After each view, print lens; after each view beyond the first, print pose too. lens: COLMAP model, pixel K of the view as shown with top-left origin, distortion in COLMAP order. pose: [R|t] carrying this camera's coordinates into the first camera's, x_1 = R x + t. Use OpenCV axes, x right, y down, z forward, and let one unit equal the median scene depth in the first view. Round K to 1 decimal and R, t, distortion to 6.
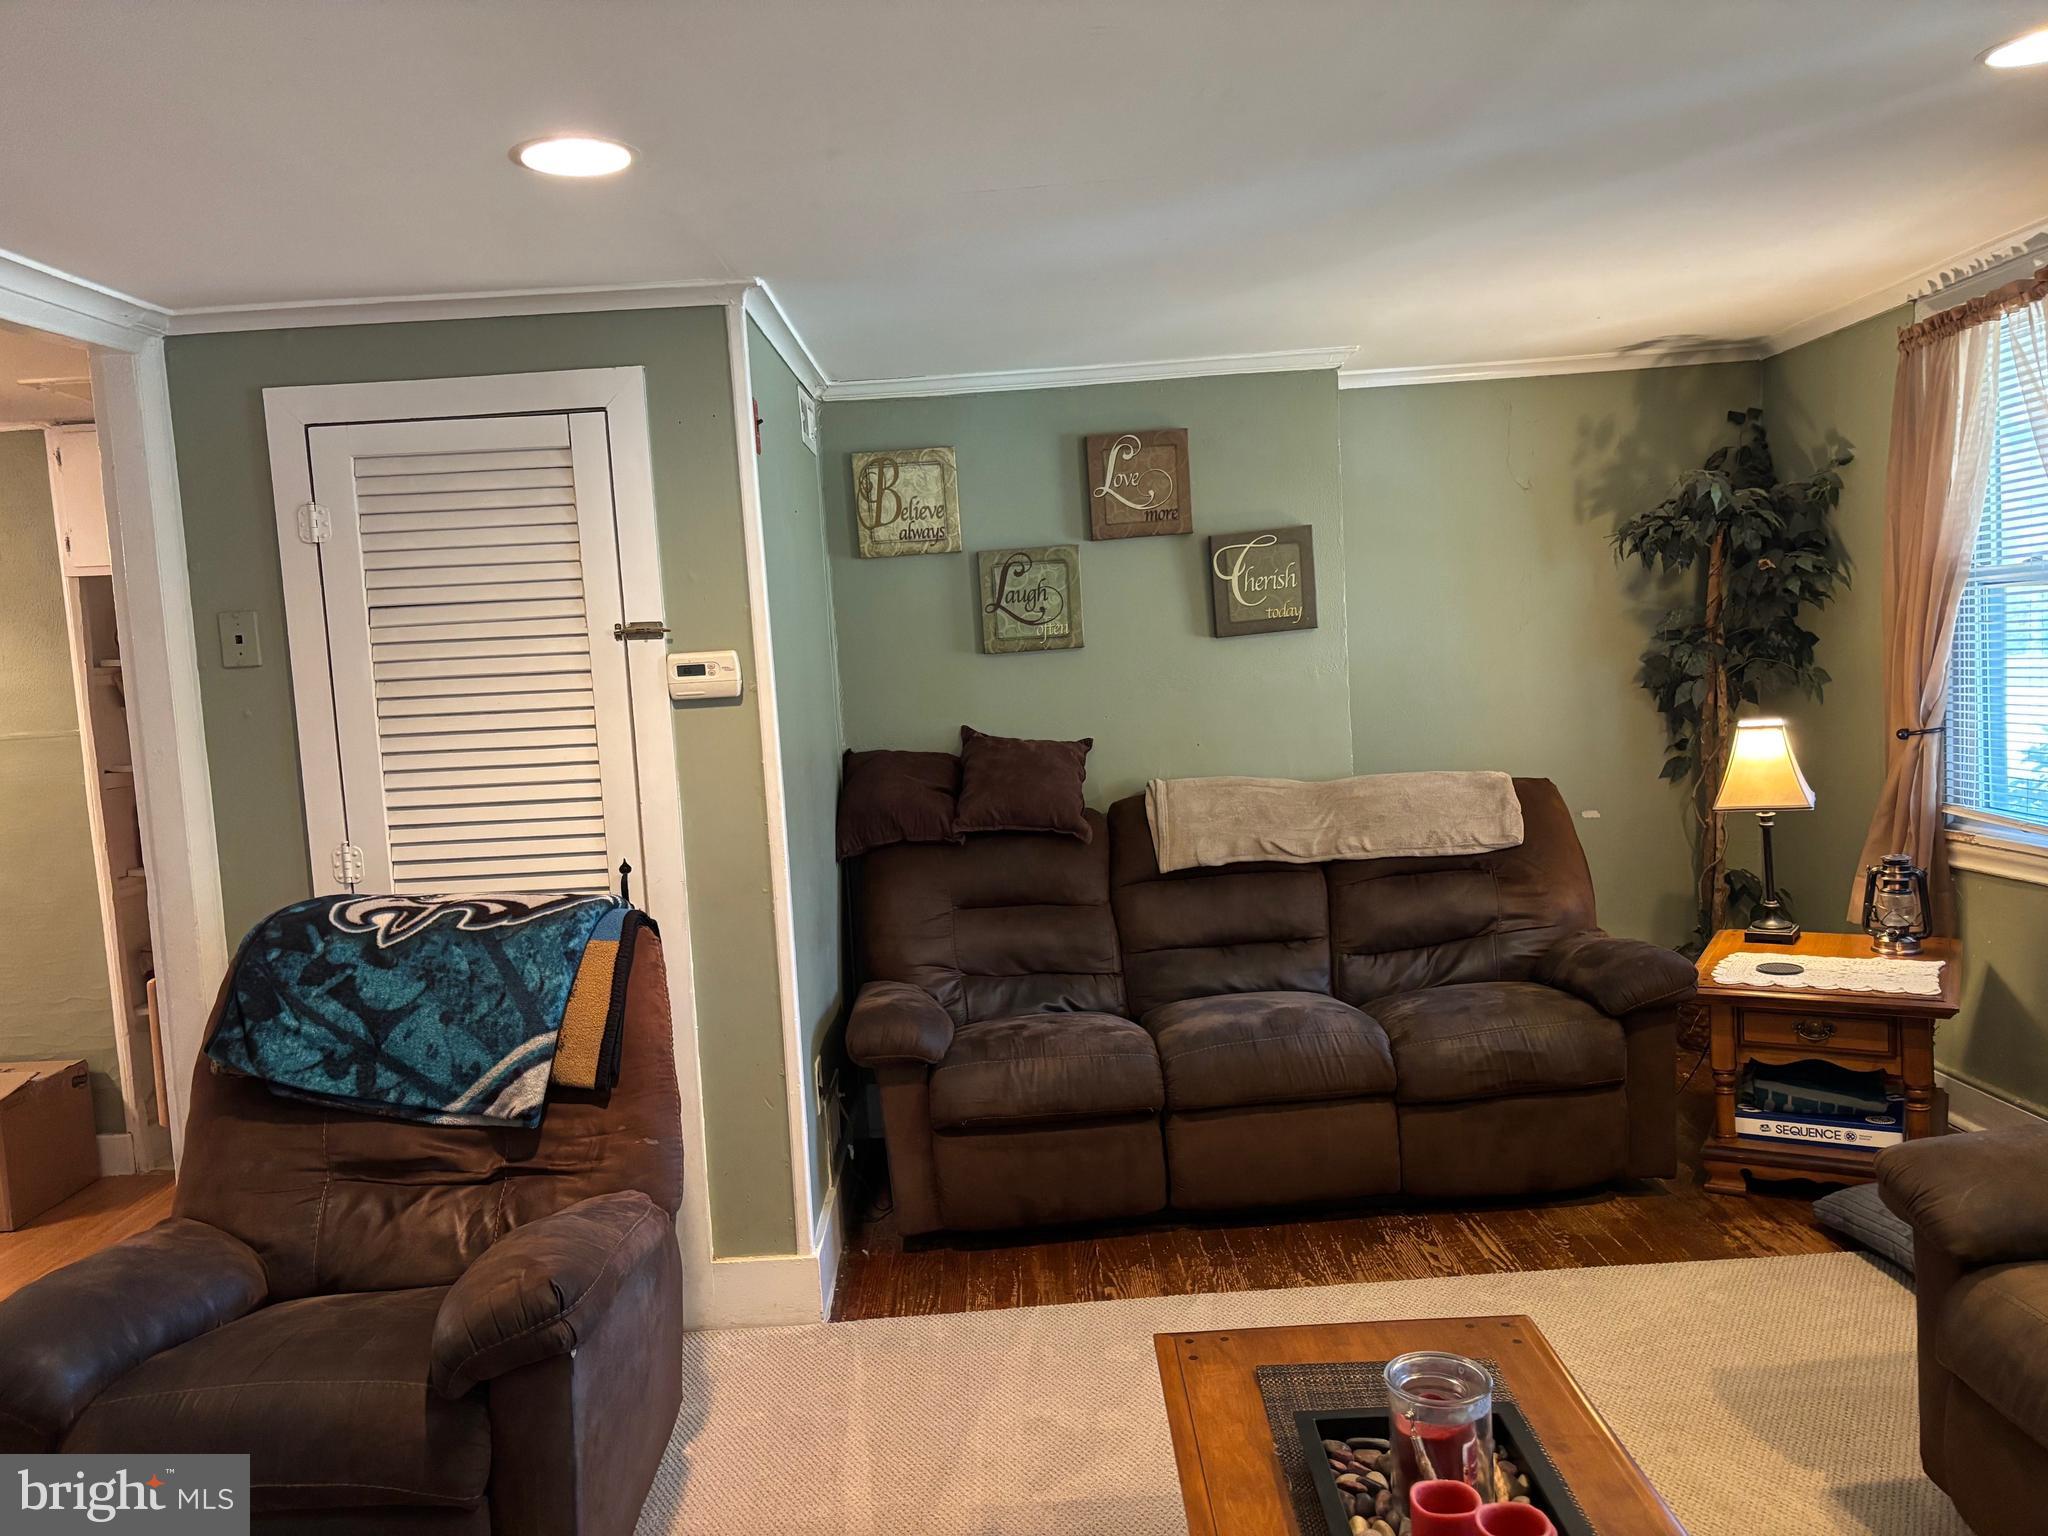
lens RADIAL K [[1535.1, 0, 1016.2], [0, 1535.1, 780.8], [0, 0, 1]] dist [0.057479, -0.043329]
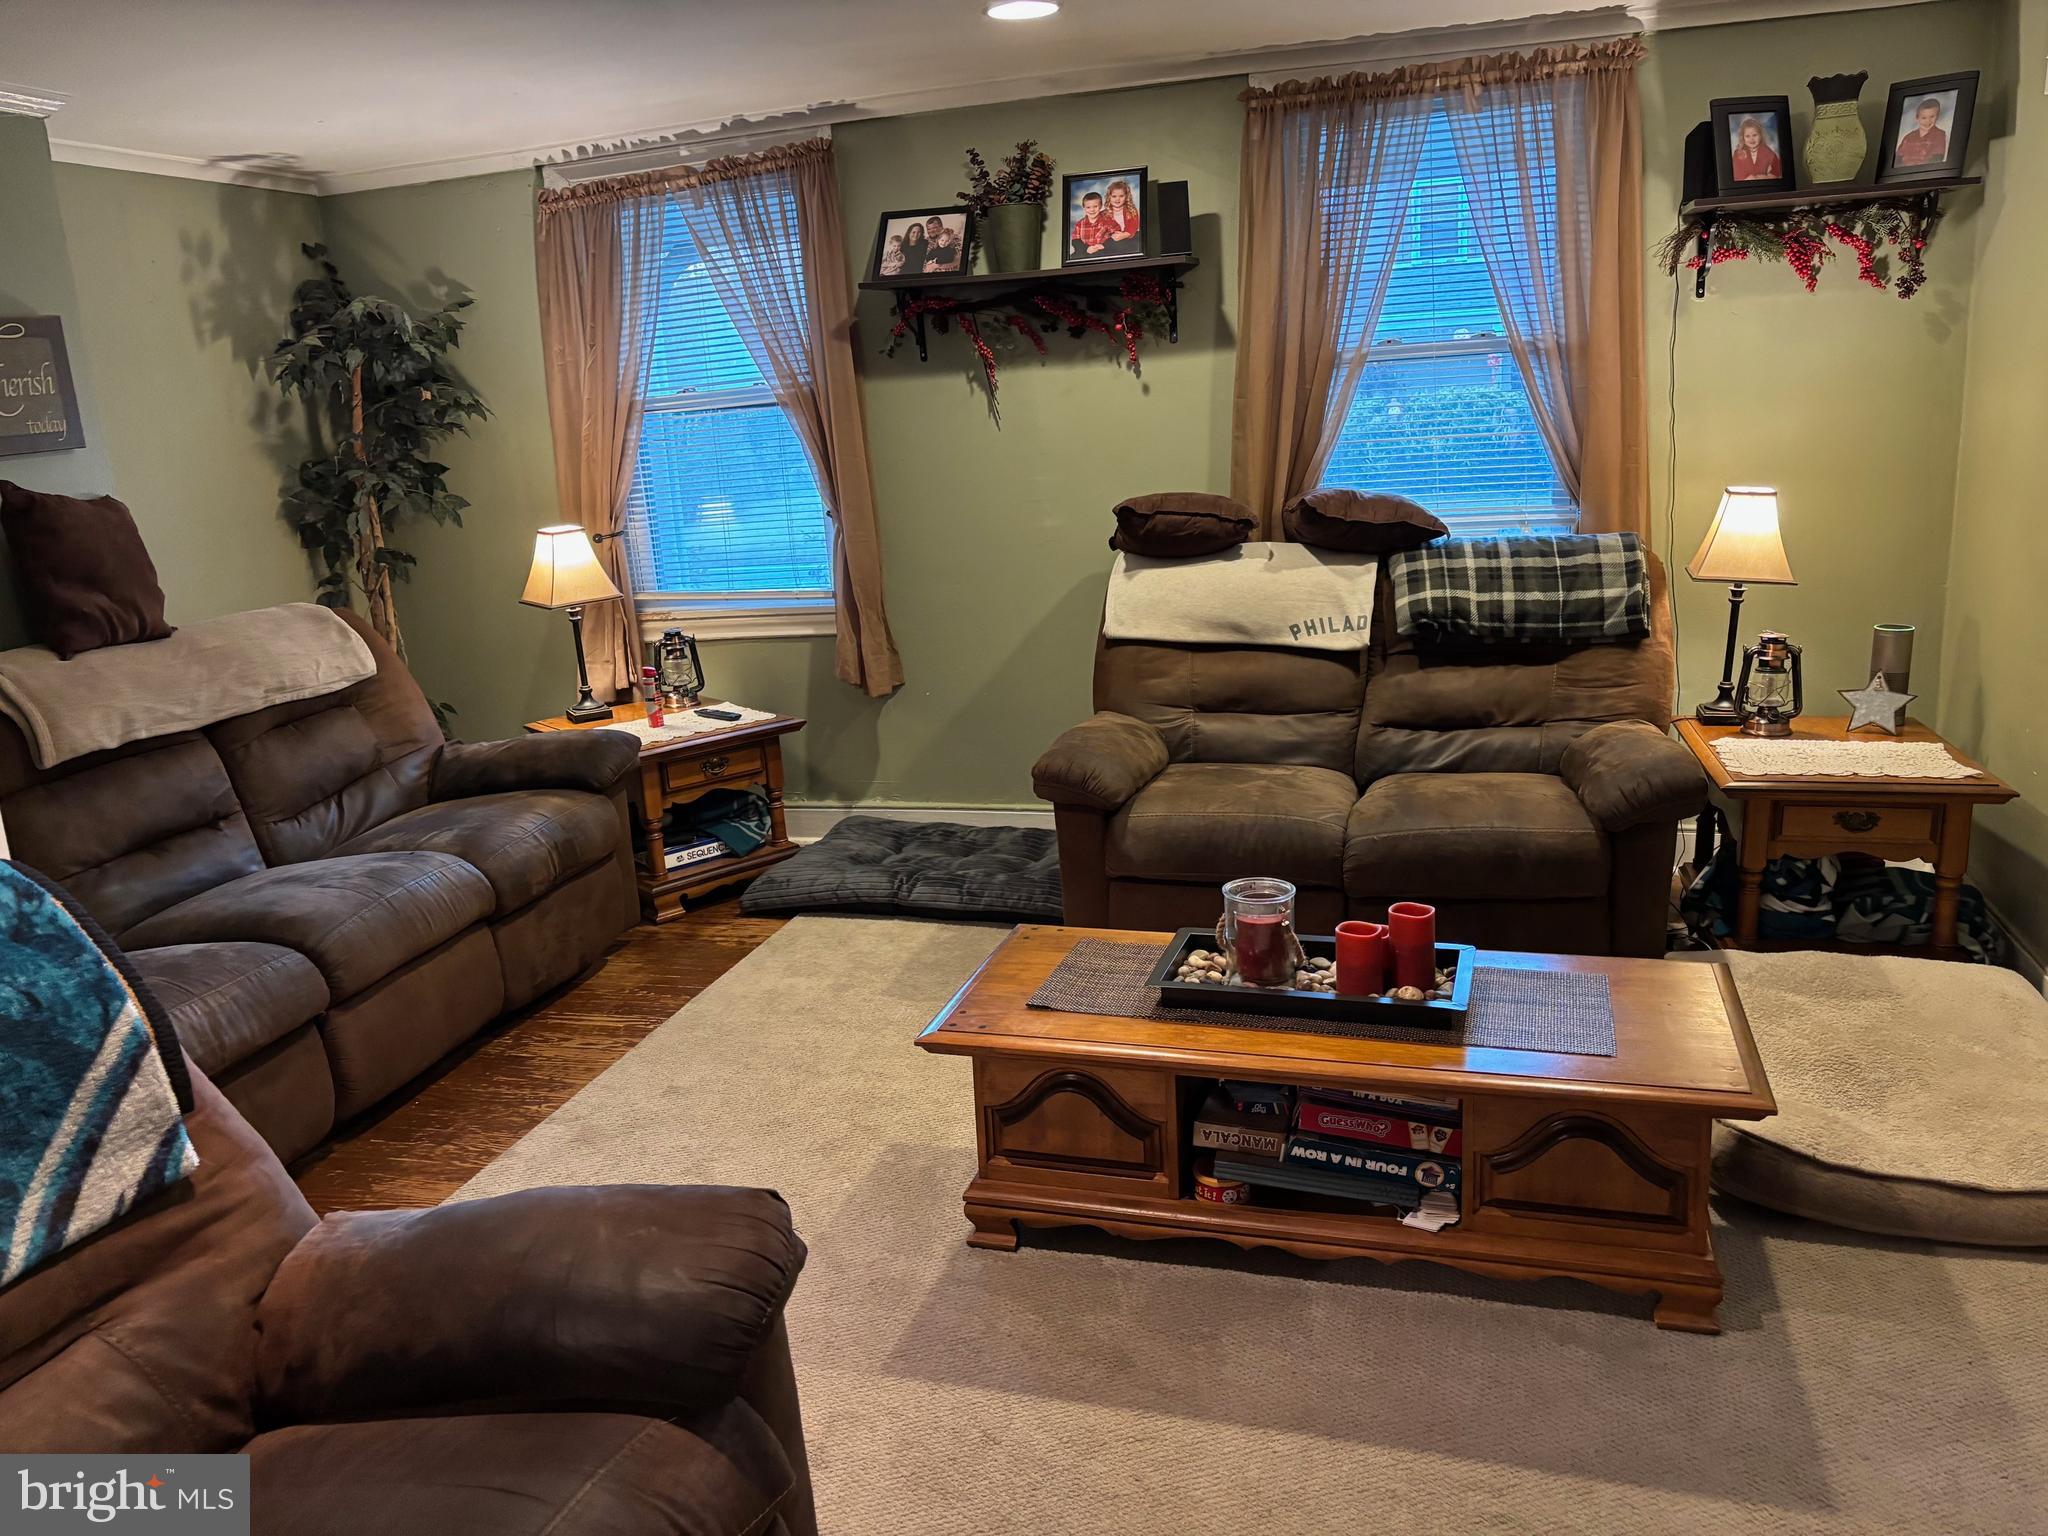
lens RADIAL K [[1535.1, 0, 1014.4], [0, 1535.1, 750.3], [0, 0, 1]] dist [0.057479, -0.043329]
pose [[0.318951, -0.175199, 0.931437, -0.462113], [0.144171, 0.980298, 0.135021, 0.015932], [-0.936742, 0.091222, 0.337926, 0.307388]]
